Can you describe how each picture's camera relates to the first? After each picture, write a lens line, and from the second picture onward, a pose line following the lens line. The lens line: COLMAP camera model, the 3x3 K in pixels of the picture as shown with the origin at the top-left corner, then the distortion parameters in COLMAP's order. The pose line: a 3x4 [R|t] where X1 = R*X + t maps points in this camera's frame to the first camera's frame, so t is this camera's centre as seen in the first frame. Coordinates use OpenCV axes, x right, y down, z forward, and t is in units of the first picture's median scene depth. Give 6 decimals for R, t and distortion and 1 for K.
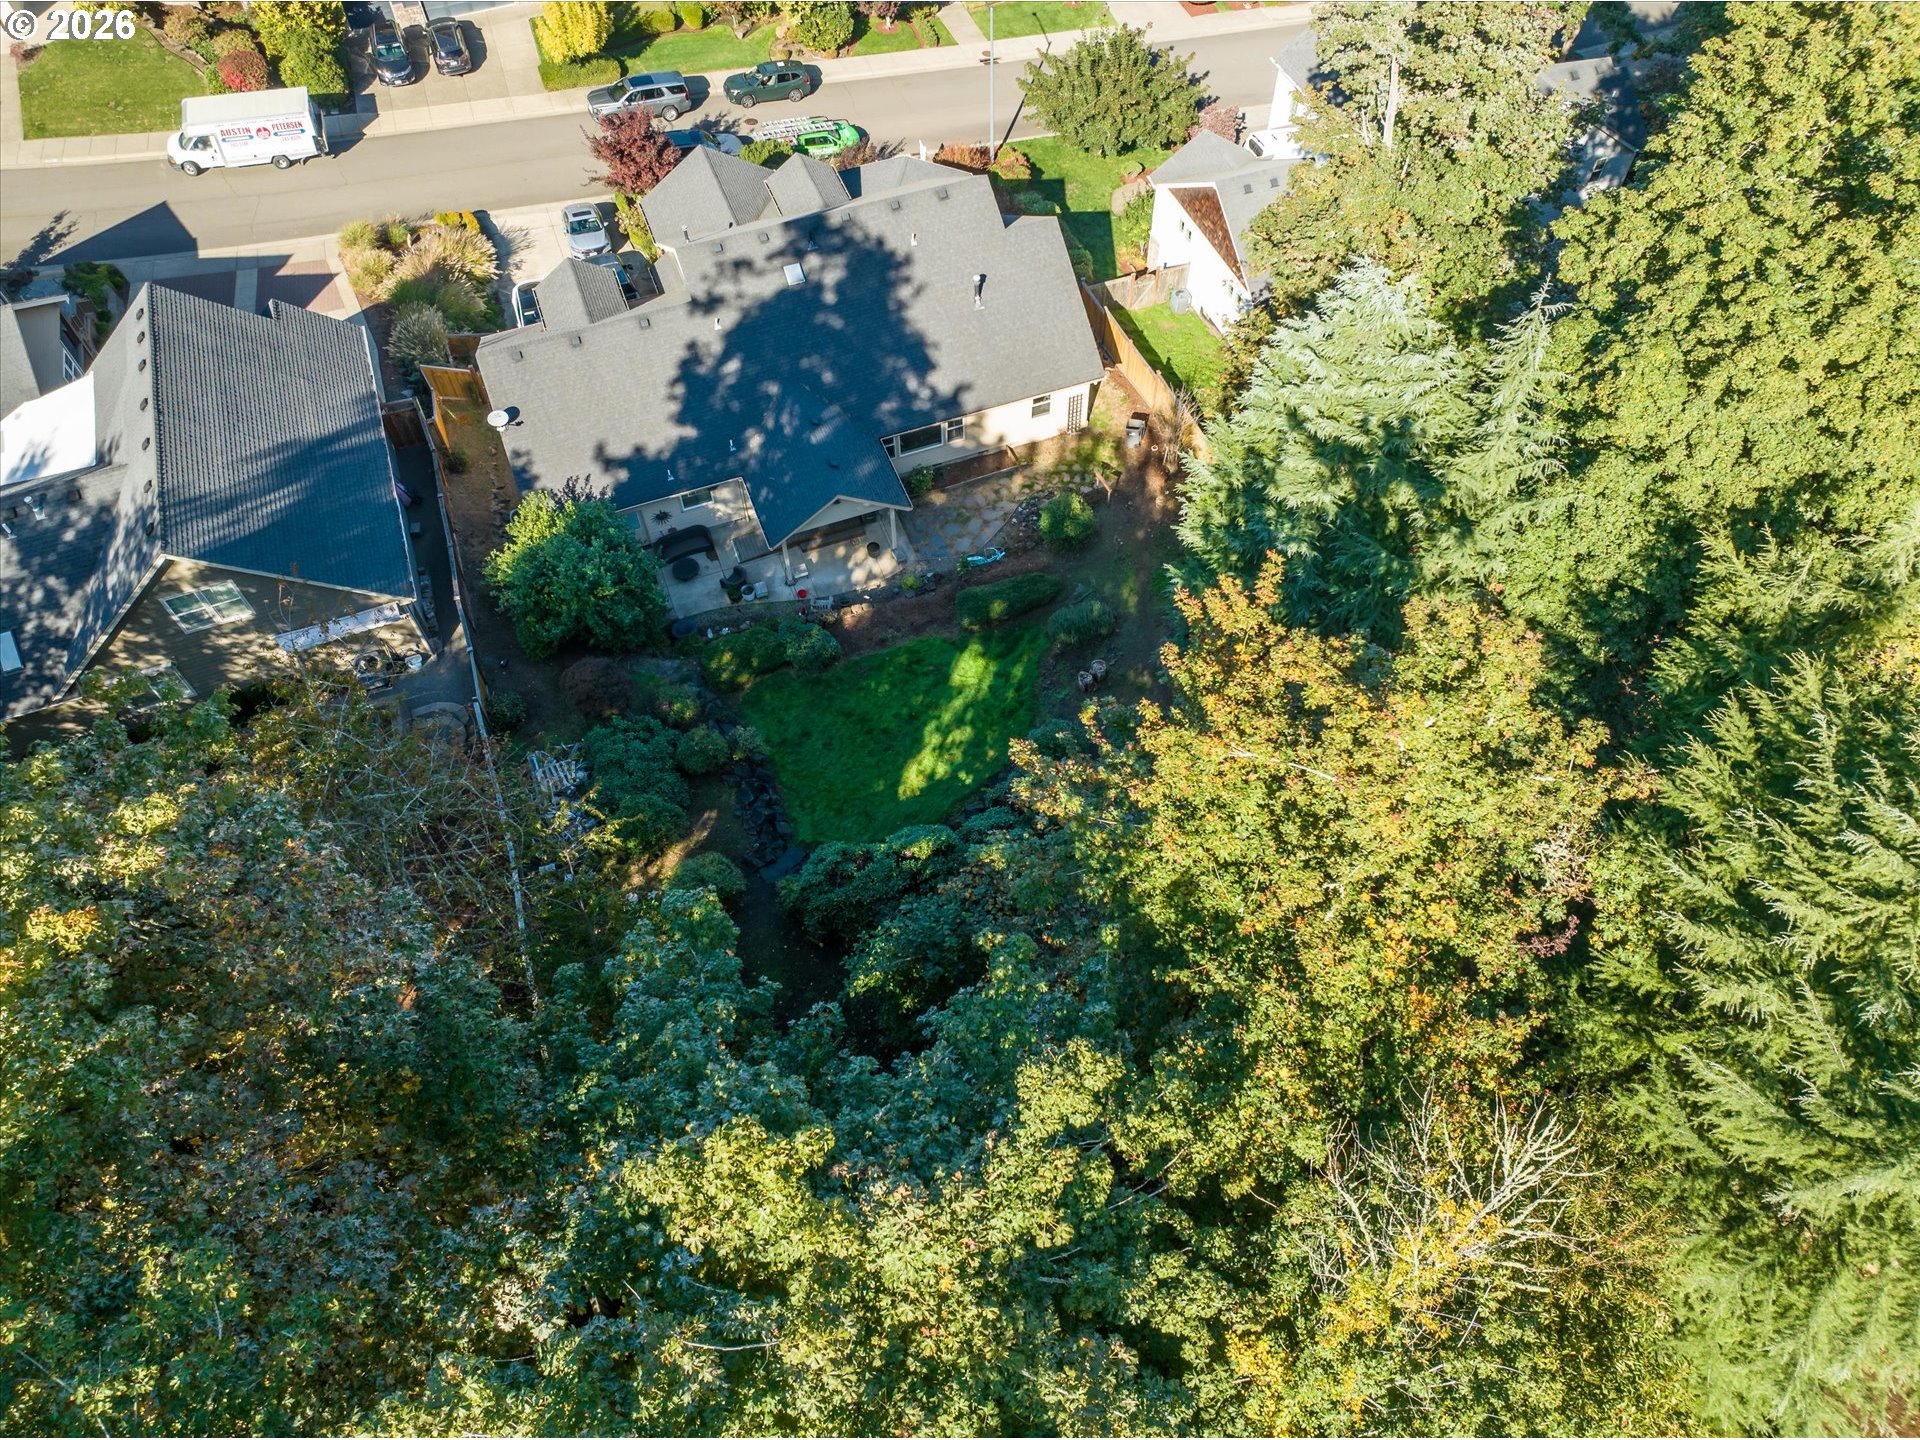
lens RADIAL K [[1346.0, 0, 969.1], [0, 1346.0, 712.4], [0, 0, 1]] dist [-0.016450, -0.045491]
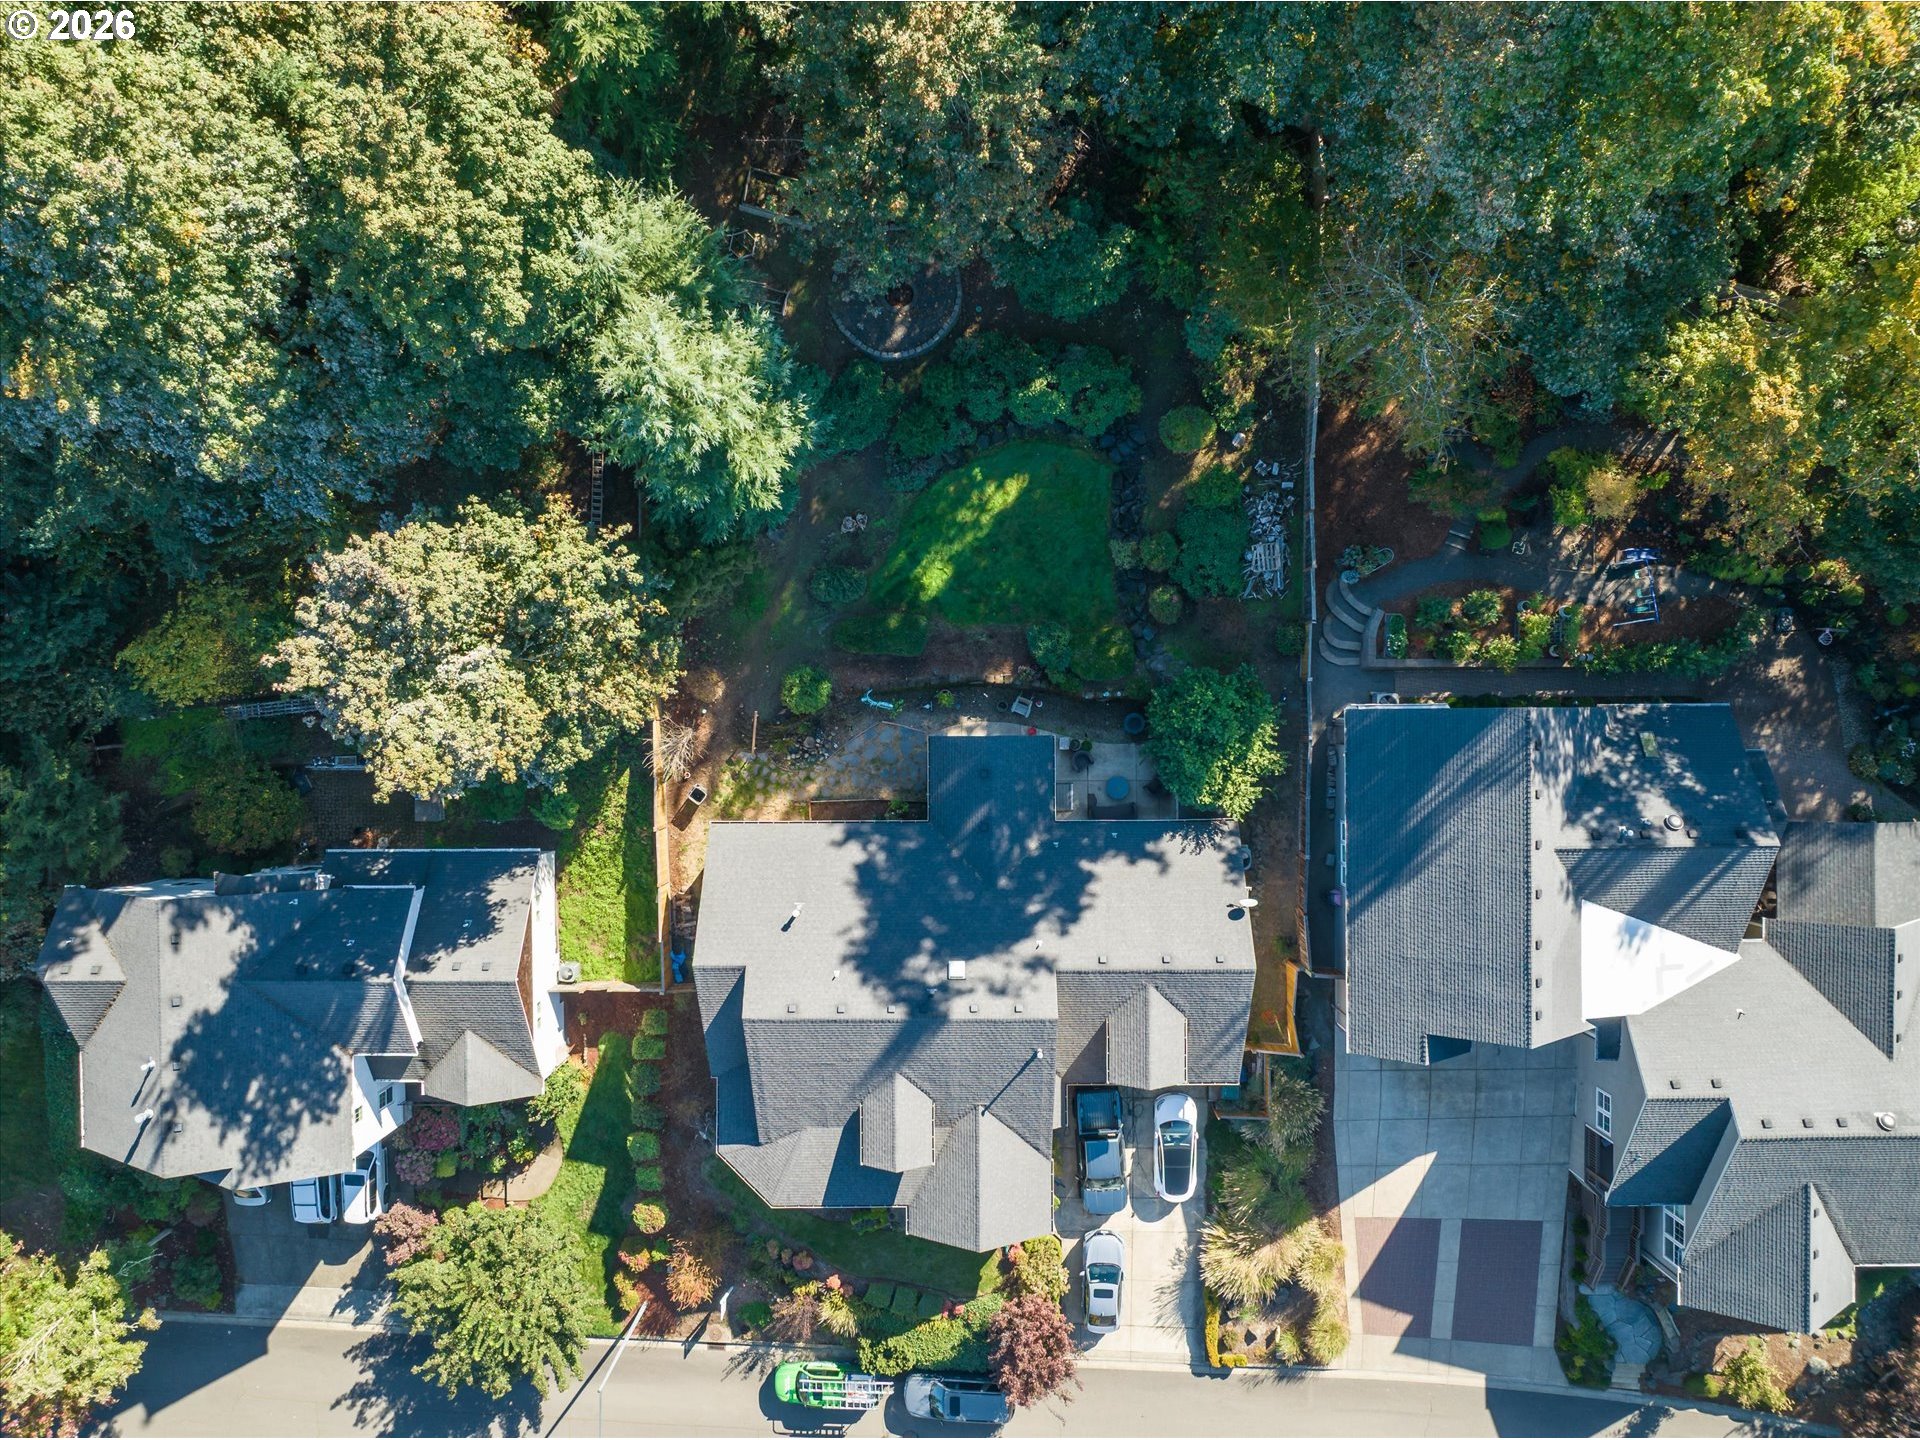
lens RADIAL K [[1346.0, 0, 969.1], [0, 1346.0, 712.4], [0, 0, 1]] dist [-0.016450, -0.045491]
pose [[-0.934398, -0.356231, 0.000892, -0.070994], [0.301185, -0.788671, 0.535990, -0.748598], [-0.190233, 0.501096, 0.844224, -0.008484]]
